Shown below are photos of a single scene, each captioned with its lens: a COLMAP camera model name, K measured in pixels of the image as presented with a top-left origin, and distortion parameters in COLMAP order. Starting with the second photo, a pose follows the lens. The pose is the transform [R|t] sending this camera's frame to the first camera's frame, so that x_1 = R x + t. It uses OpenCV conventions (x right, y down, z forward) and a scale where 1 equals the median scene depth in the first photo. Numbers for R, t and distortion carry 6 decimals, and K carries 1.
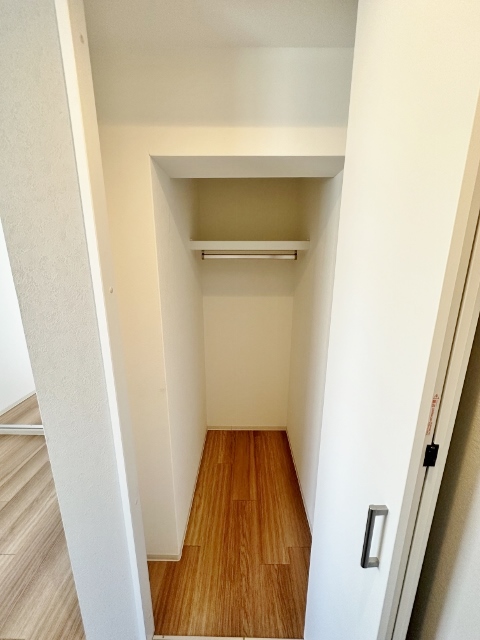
lens RADIAL K [[254.7, 0, 240.6], [0, 254.7, 320.1], [0, 0, 1]] dist [-0.000326, 0.000339]
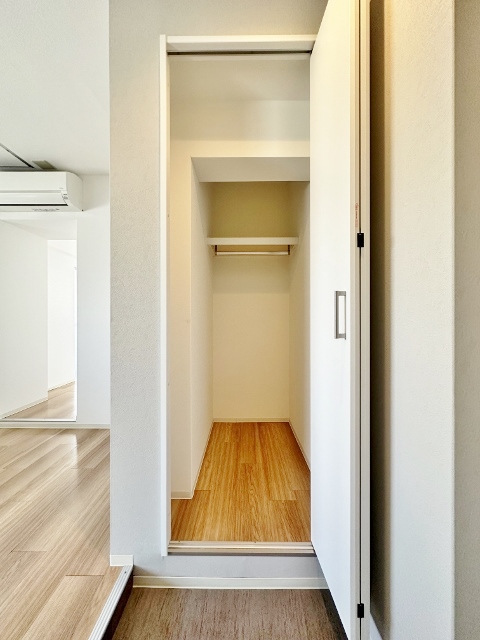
lens RADIAL K [[254.7, 0, 240.6], [0, 254.7, 320.1], [0, 0, 1]] dist [-0.000326, 0.000339]
pose [[0.999984, -0.004380, 0.003488, -0.033853], [0.005068, 0.972824, -0.231490, 0.422587], [-0.002380, 0.231504, 0.972831, -0.179065]]
